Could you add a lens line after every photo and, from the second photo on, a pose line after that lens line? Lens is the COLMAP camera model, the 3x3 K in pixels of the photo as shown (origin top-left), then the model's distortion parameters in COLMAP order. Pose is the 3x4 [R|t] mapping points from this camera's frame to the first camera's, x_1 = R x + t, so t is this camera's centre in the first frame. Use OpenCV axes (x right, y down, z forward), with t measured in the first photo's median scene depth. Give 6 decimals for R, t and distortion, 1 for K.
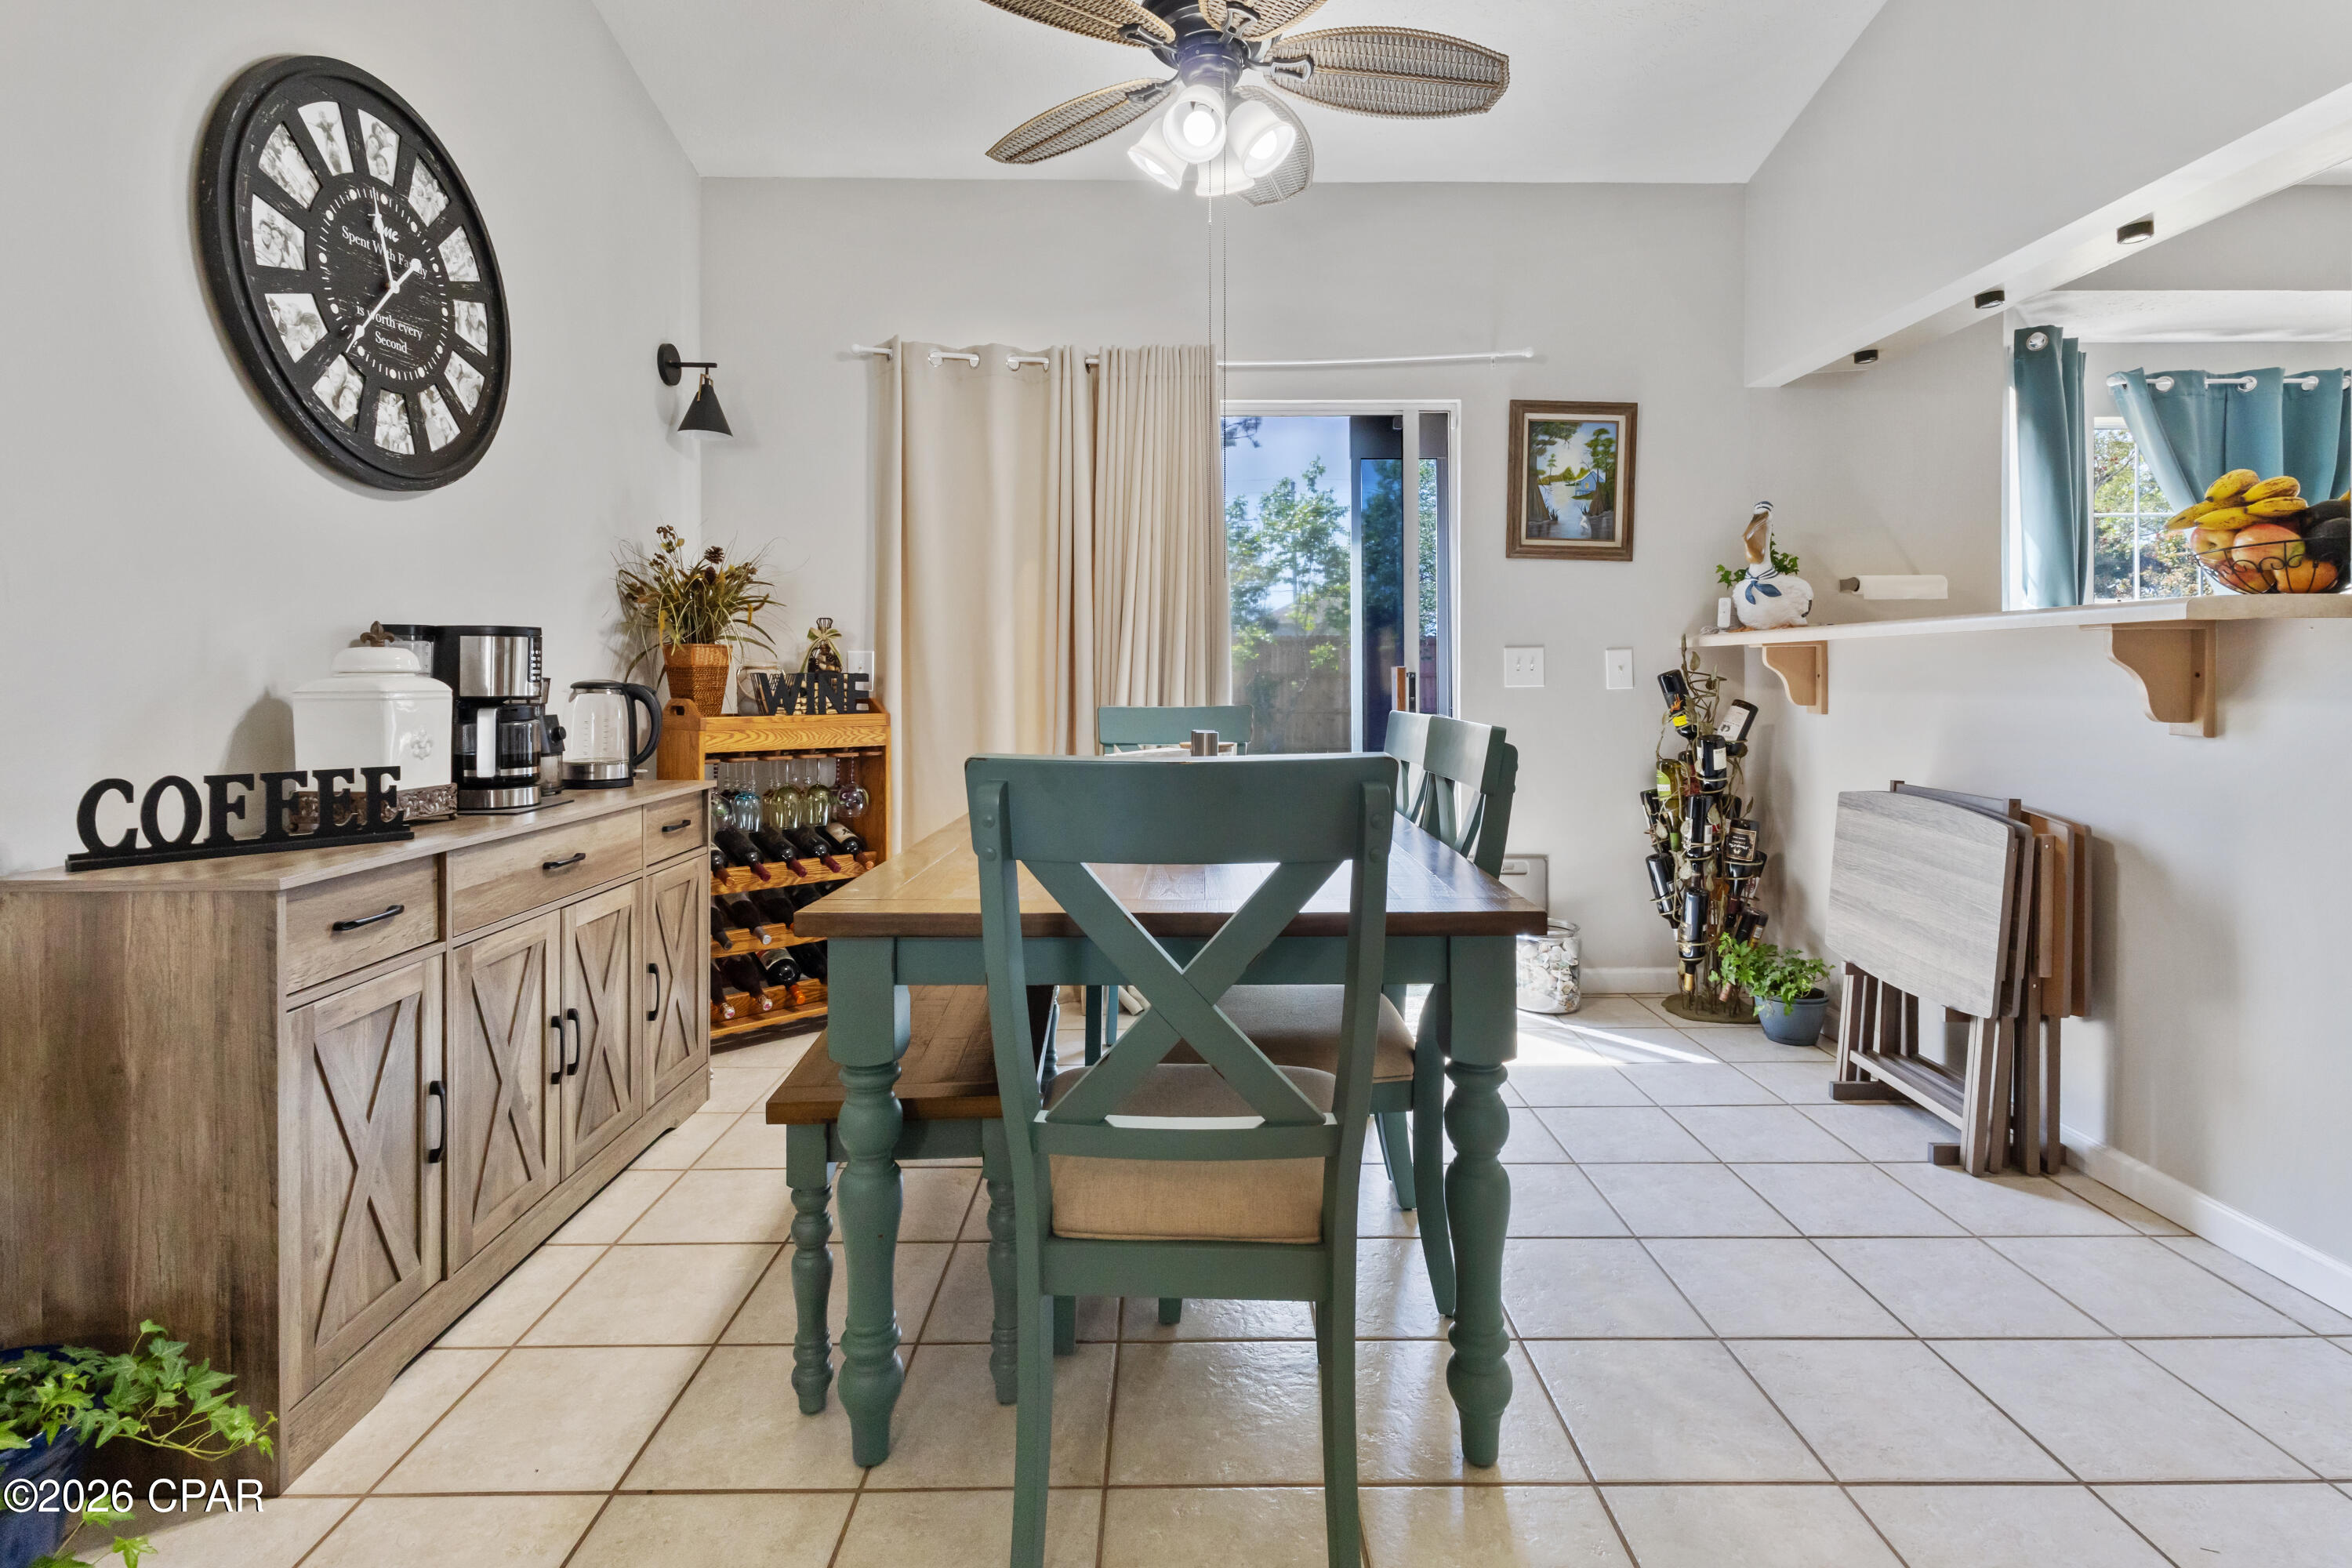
lens RADIAL K [[1113.0, 0, 1174.2], [0, 1113.0, 684.2], [0, 0, 1]] dist [-0.000554, -0.000052]
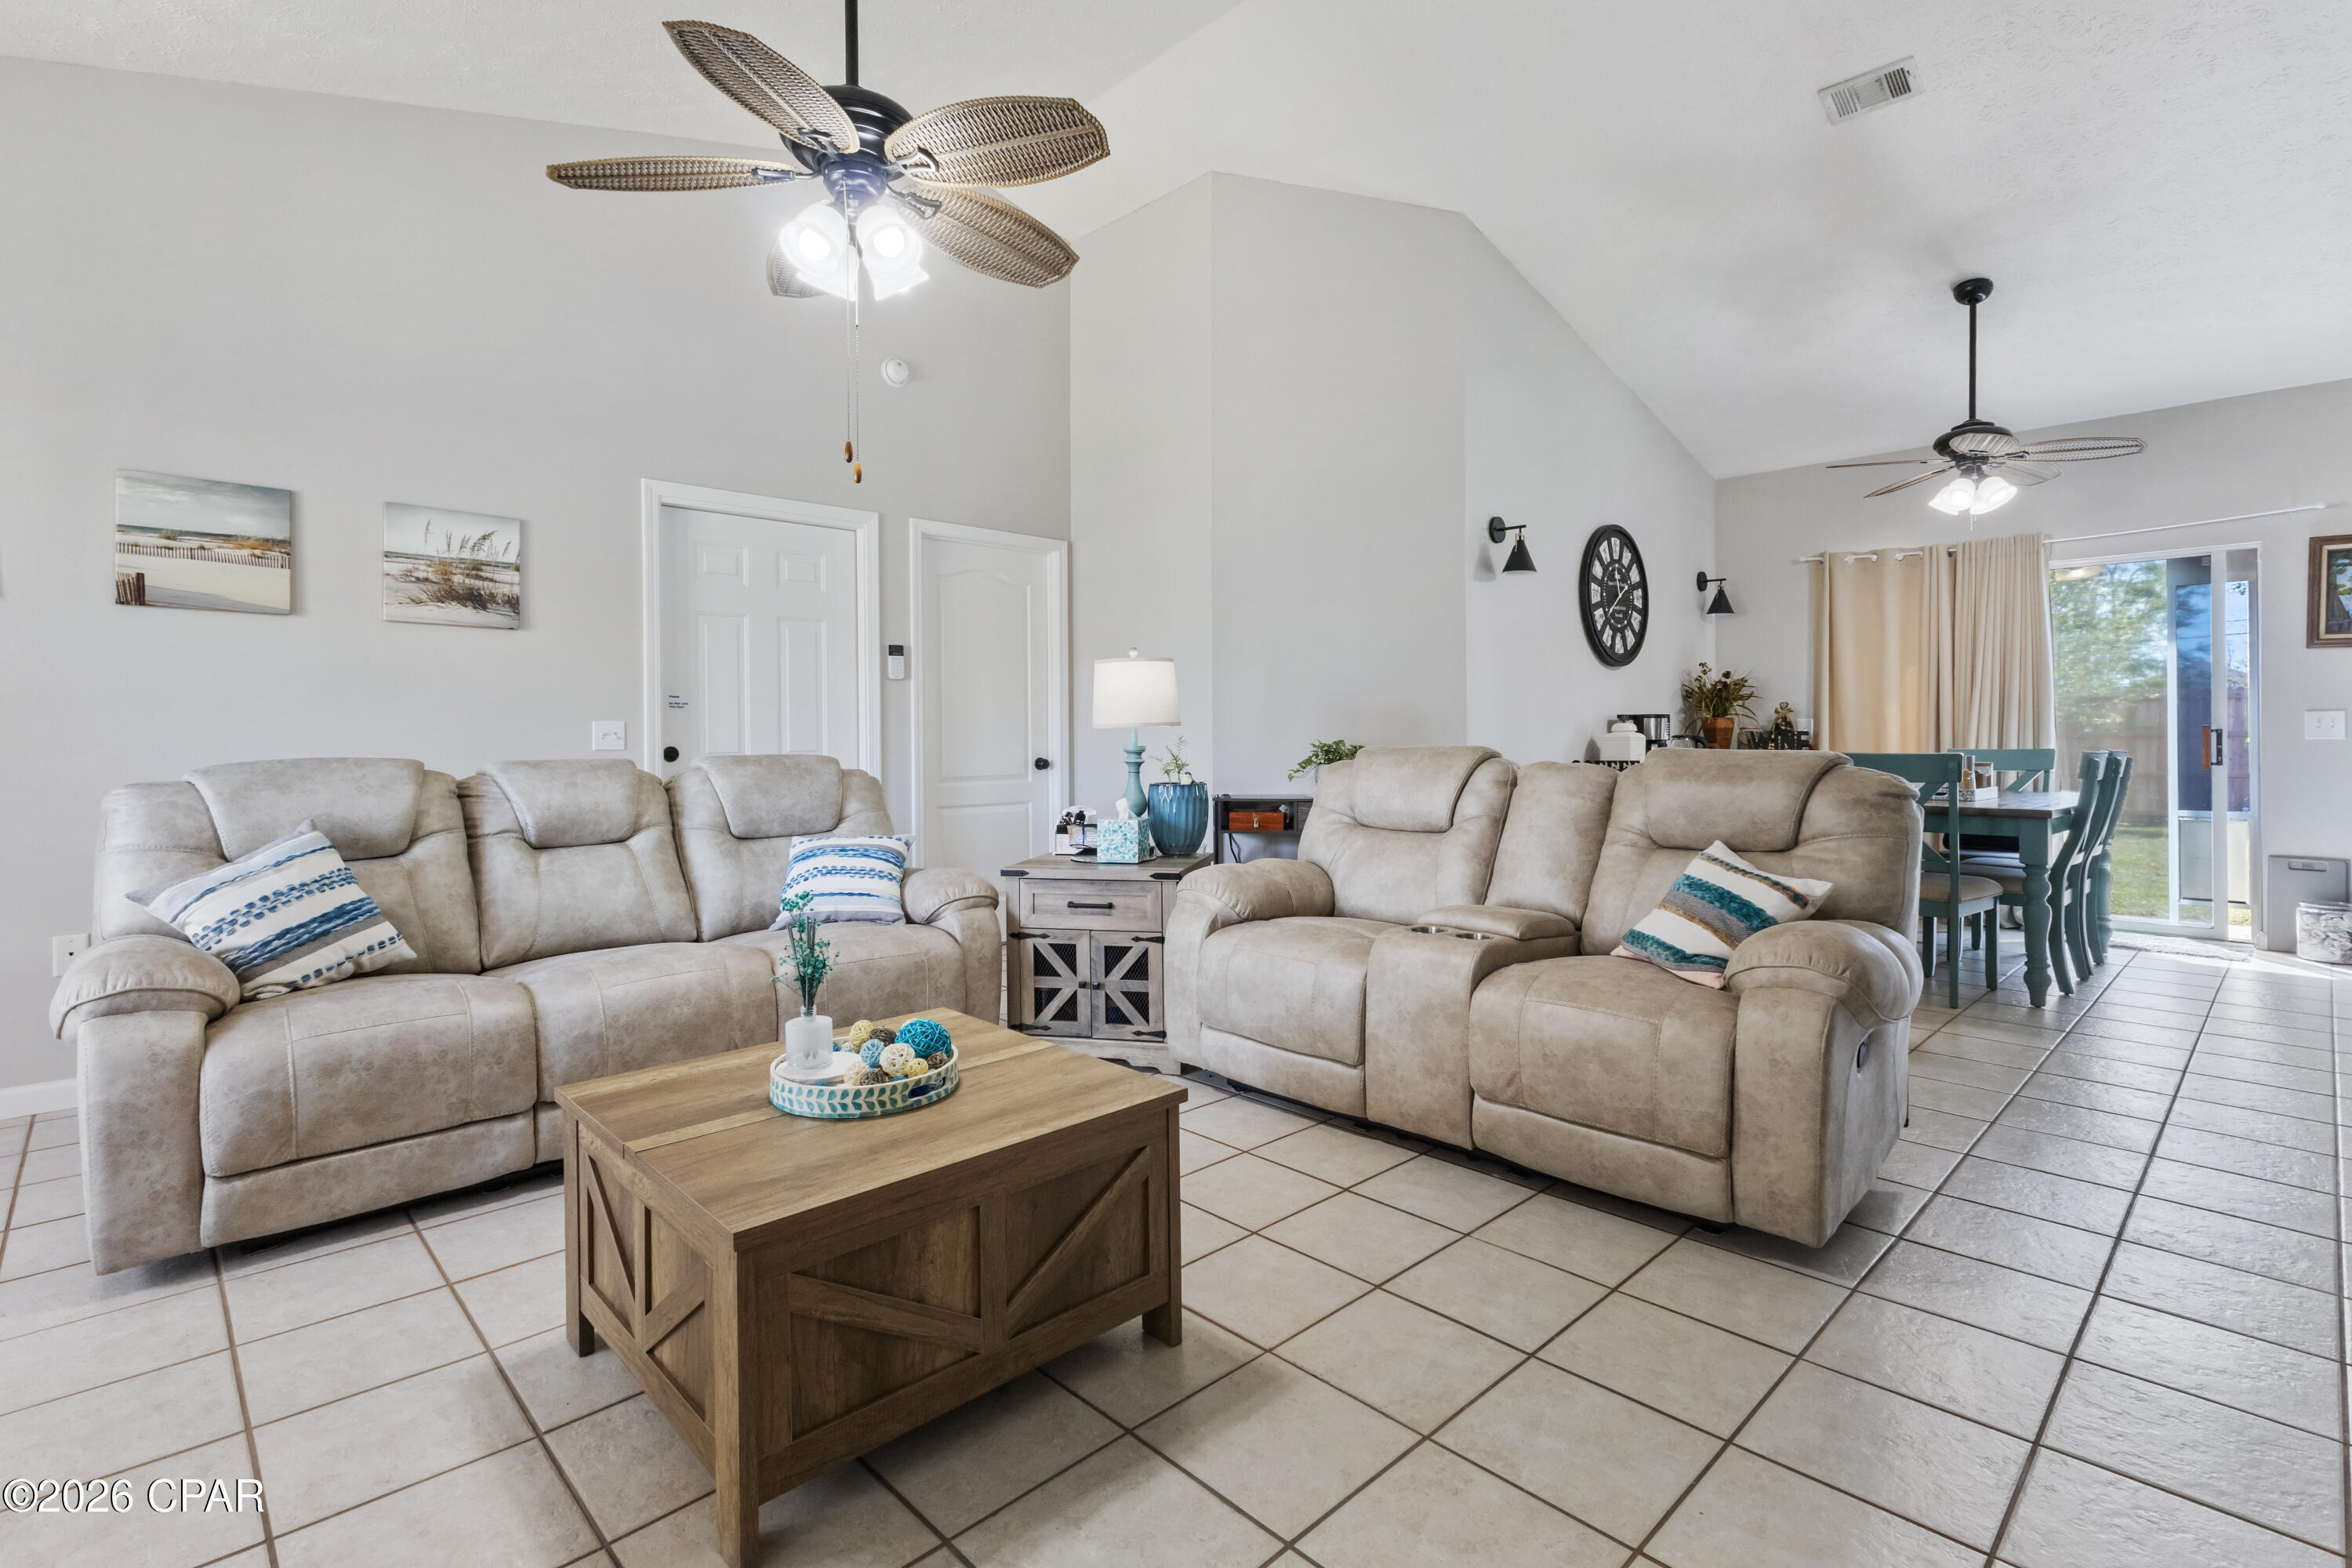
lens RADIAL K [[1113.0, 0, 1161.7], [0, 1113.0, 737.3], [0, 0, 1]] dist [-0.000554, -0.000052]
pose [[0.690635, -0.000607, -0.723203, 0.526231], [-0.003668, 0.999984, -0.004342, 0.021151], [0.723194, 0.005651, 0.690621, -1.742489]]
